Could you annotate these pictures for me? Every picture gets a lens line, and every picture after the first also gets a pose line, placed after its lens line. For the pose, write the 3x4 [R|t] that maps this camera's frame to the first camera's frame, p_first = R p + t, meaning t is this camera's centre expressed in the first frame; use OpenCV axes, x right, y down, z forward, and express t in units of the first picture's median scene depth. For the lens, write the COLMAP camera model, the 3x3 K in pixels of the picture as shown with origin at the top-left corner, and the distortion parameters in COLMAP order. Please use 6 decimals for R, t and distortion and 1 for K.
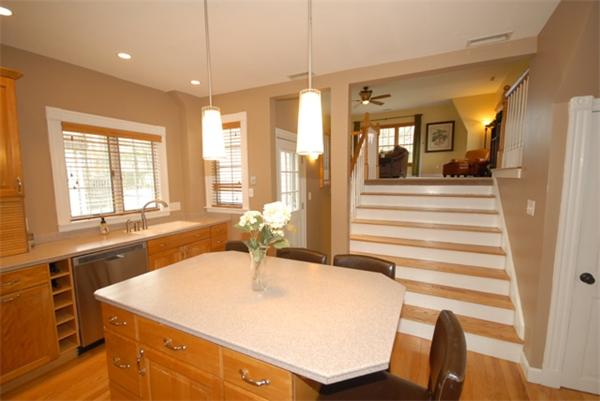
lens RADIAL K [[263.2, 0, 299.2], [0, 263.2, 203.4], [0, 0, 1]] dist [0.011977, 0.000168]
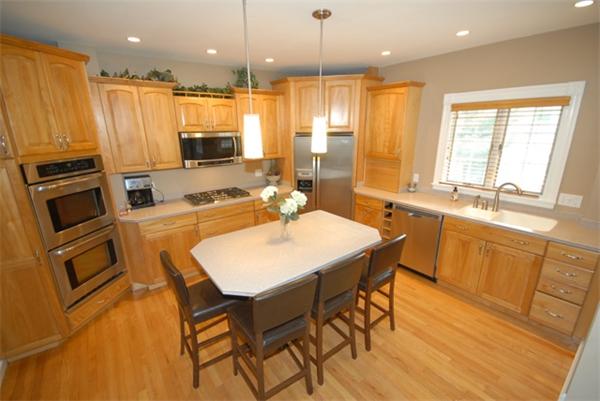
lens RADIAL K [[271.3, 0, 290.2], [0, 271.3, 204.2], [0, 0, 1]] dist [0.014086, -0.012839]
pose [[-0.443714, 0.264747, -0.856170, 0.598346], [-0.072938, 0.941529, 0.328943, -0.206252], [0.893195, 0.208404, -0.398460, 0.834300]]
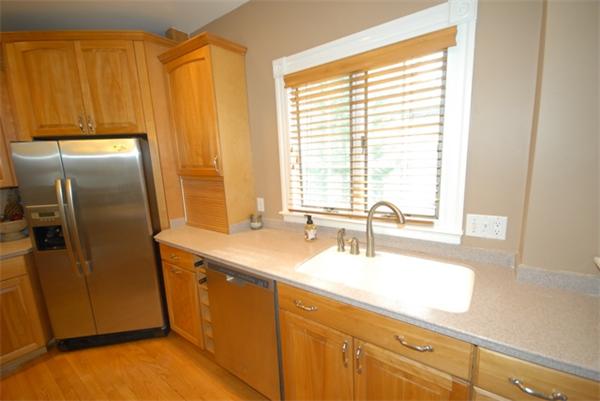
lens RADIAL K [[263.2, 0, 299.2], [0, 263.2, 203.4], [0, 0, 1]] dist [0.011977, 0.000168]
pose [[-0.166270, 0.191711, -0.967265, -0.119799], [-0.050926, 0.977941, 0.202581, -0.101387], [0.984764, 0.082942, -0.152839, 1.058710]]
